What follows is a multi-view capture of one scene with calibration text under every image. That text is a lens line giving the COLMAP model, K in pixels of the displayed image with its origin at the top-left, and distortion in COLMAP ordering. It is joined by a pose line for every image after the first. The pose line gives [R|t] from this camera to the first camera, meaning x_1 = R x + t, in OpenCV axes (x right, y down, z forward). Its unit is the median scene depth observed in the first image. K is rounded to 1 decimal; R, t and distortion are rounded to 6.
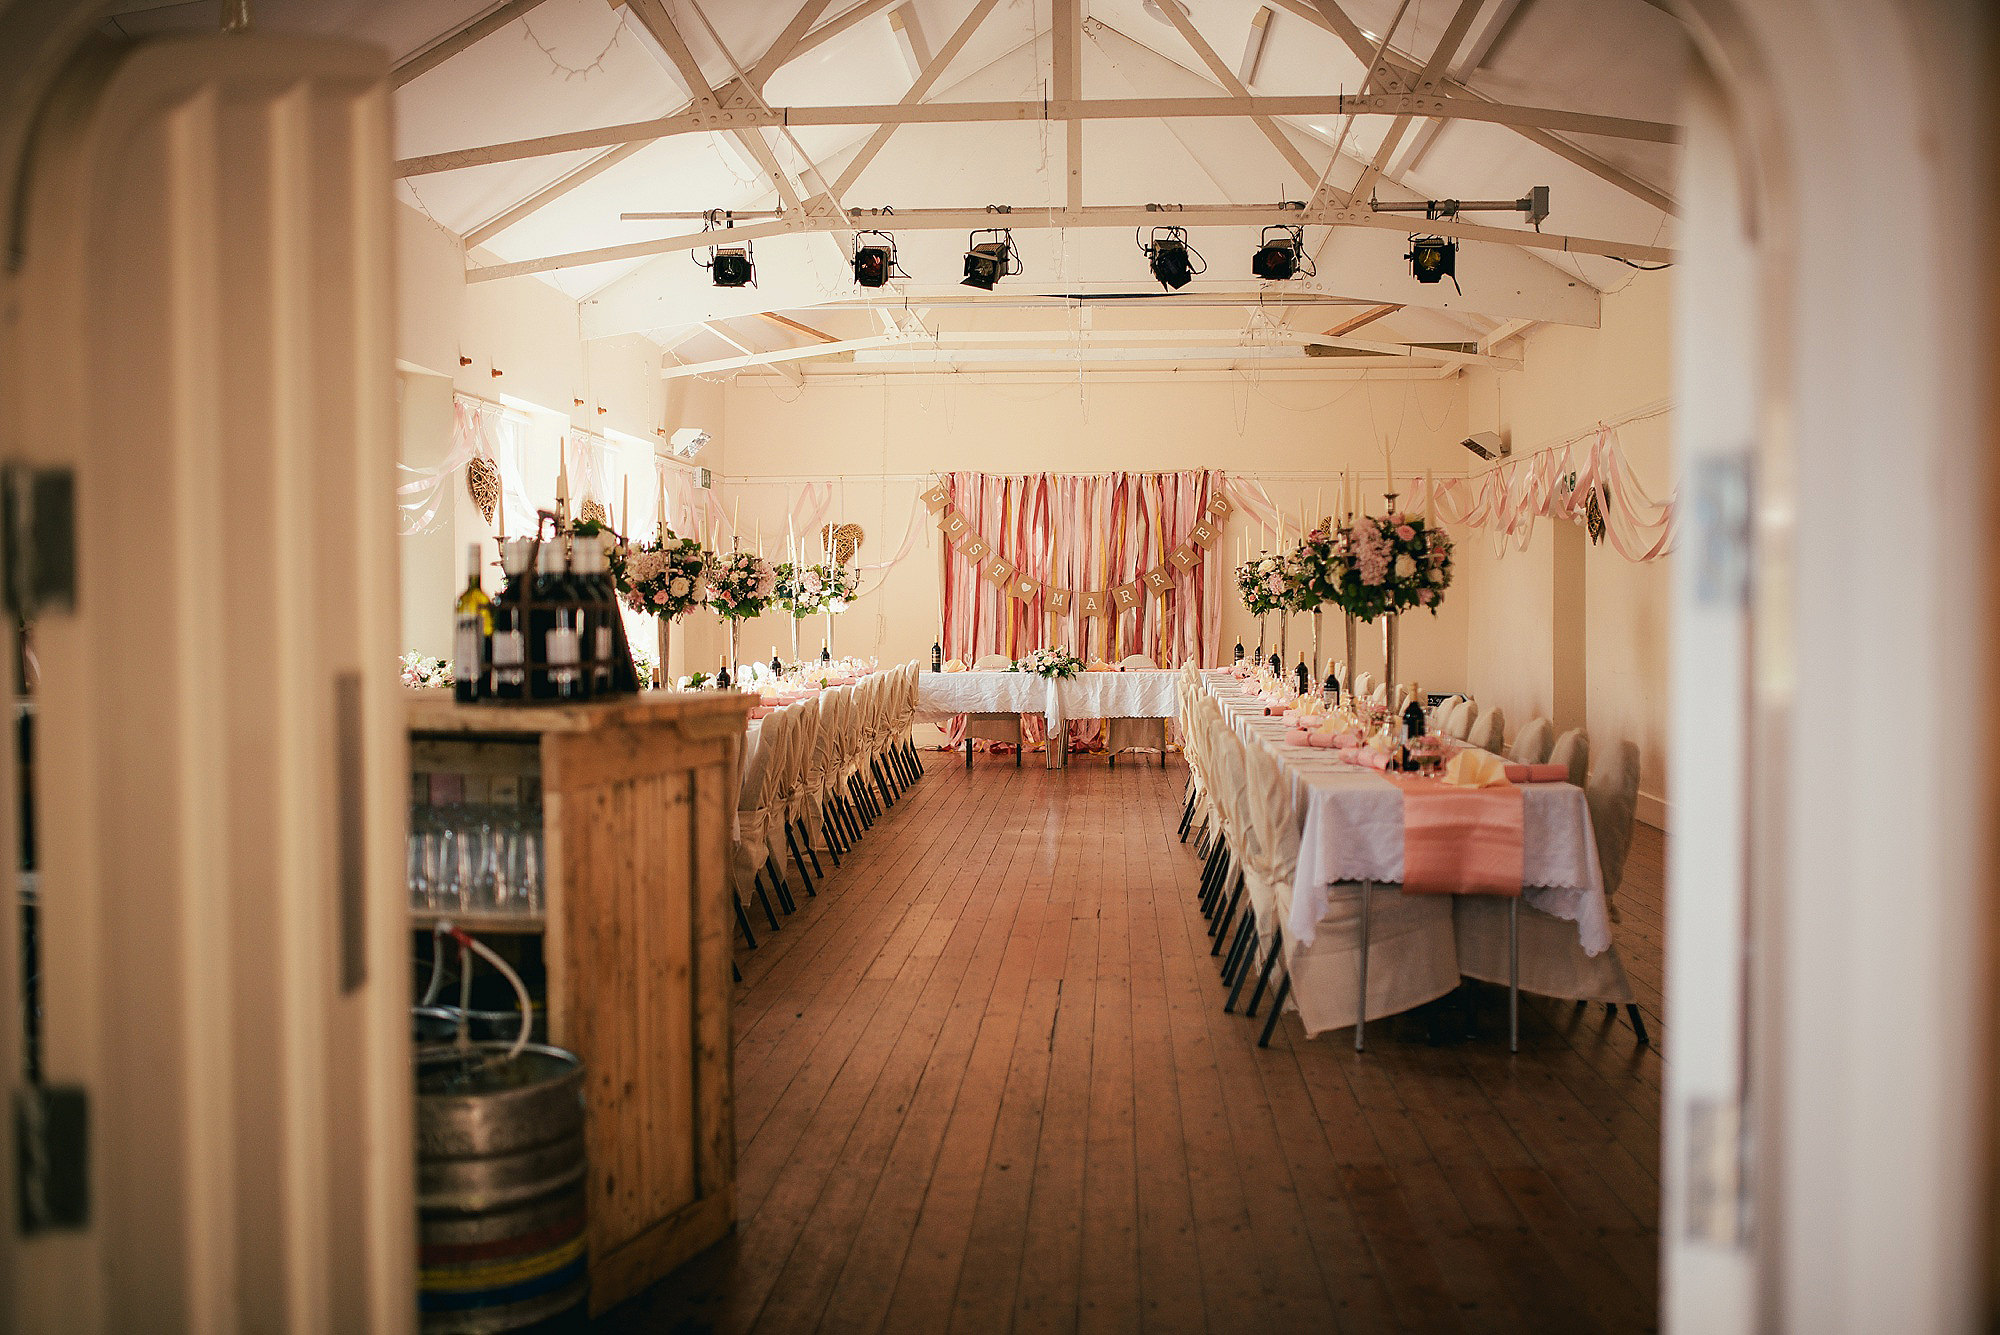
lens RADIAL K [[1912.6, 0, 1014.2], [0, 1912.6, 673.2], [0, 0, 1]] dist [-0.061508, 0.091593]
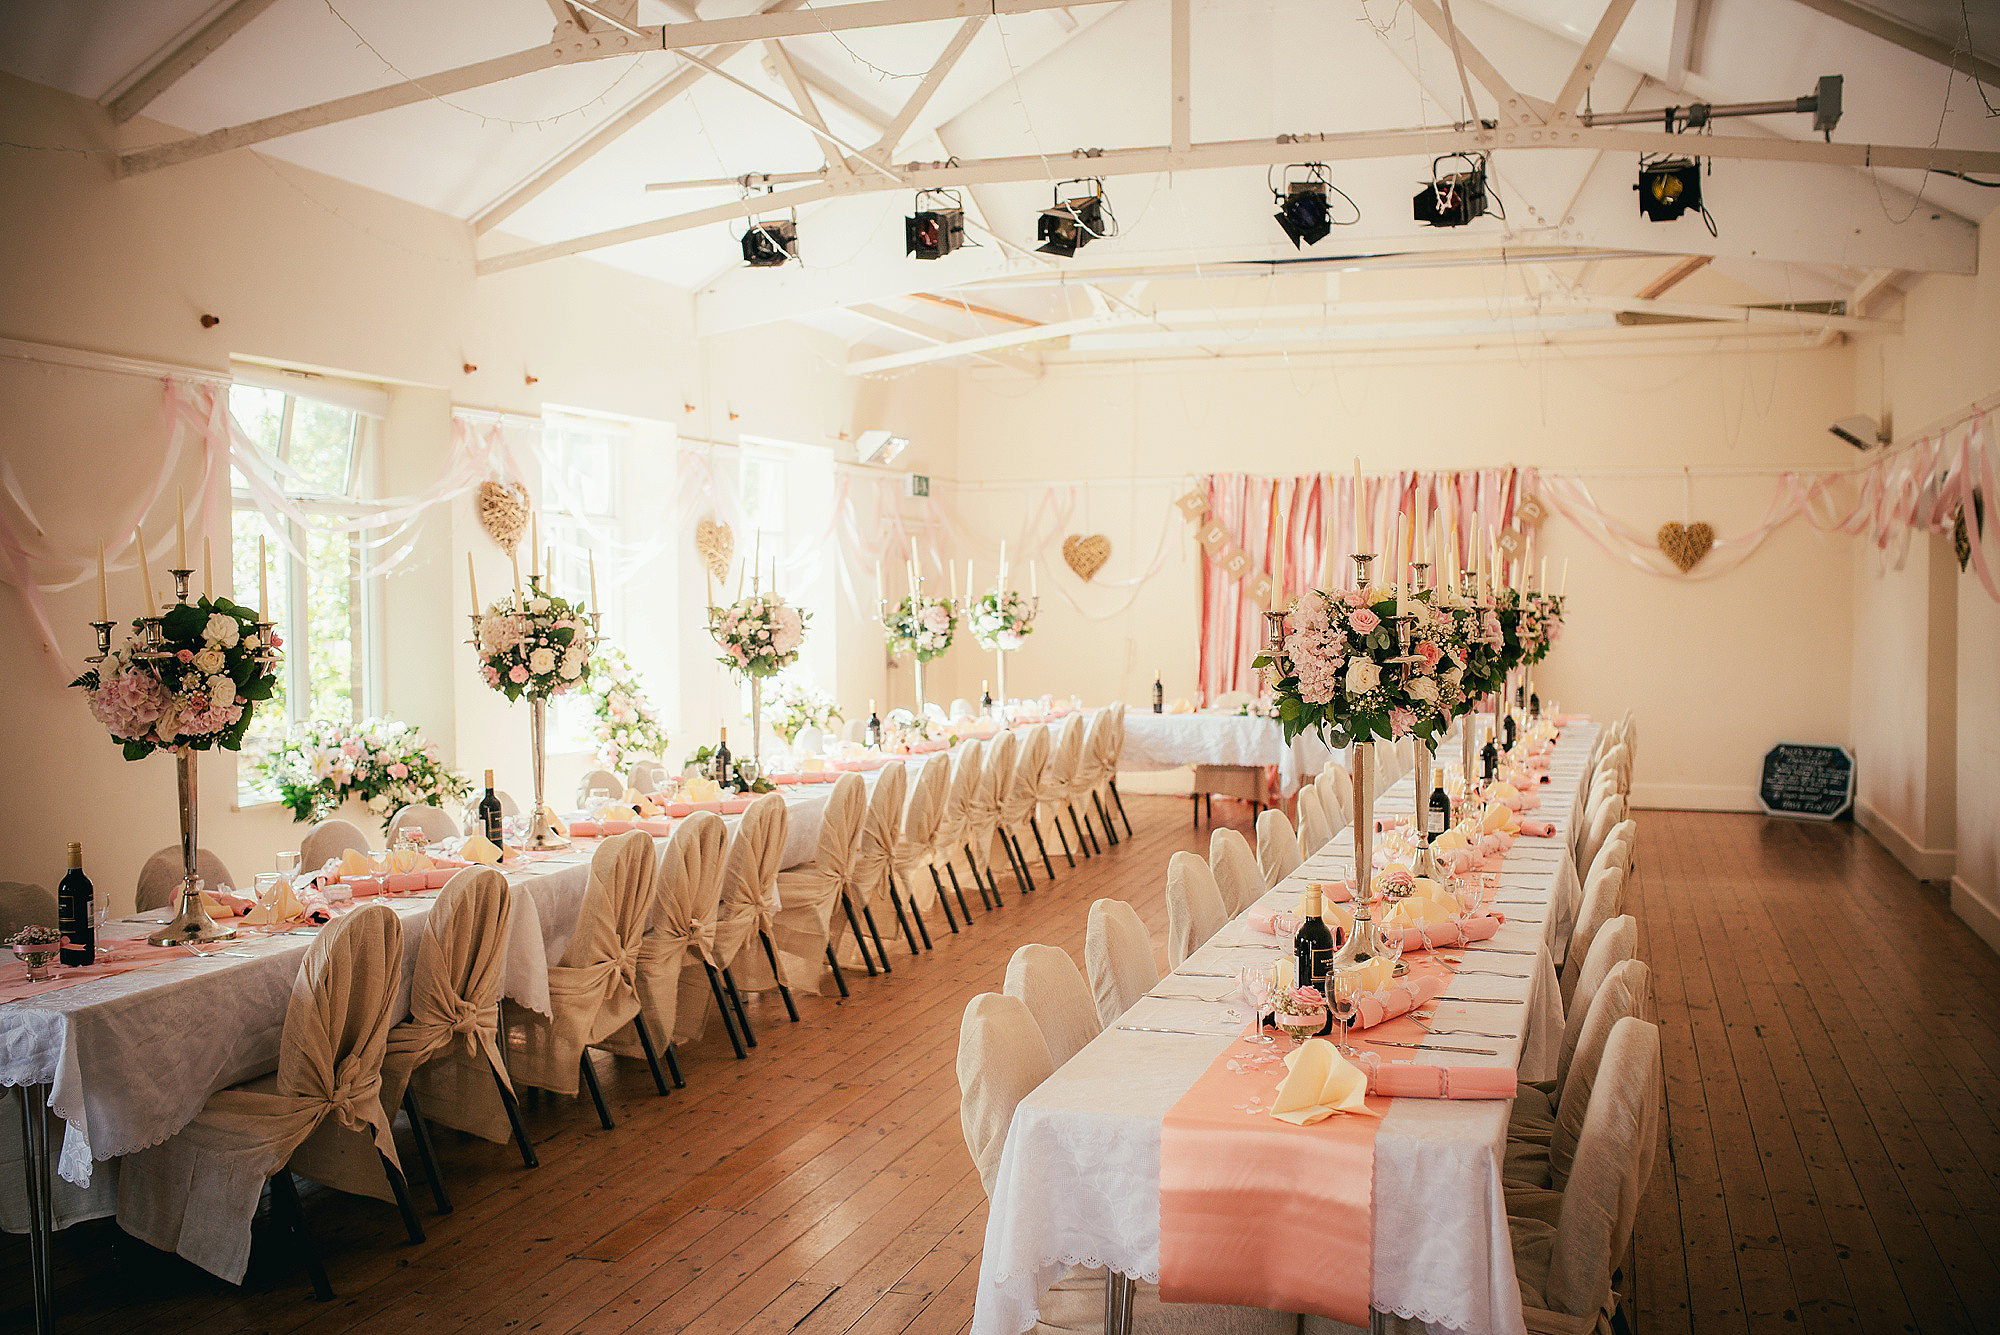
lens RADIAL K [[1912.6, 0, 1014.2], [0, 1912.6, 673.2], [0, 0, 1]] dist [-0.061508, 0.091593]
pose [[0.967946, 0.011253, -0.250904, 0.160054], [-0.008692, 0.999898, 0.011315, -0.040082], [0.251006, -0.008771, 0.967946, 0.240105]]
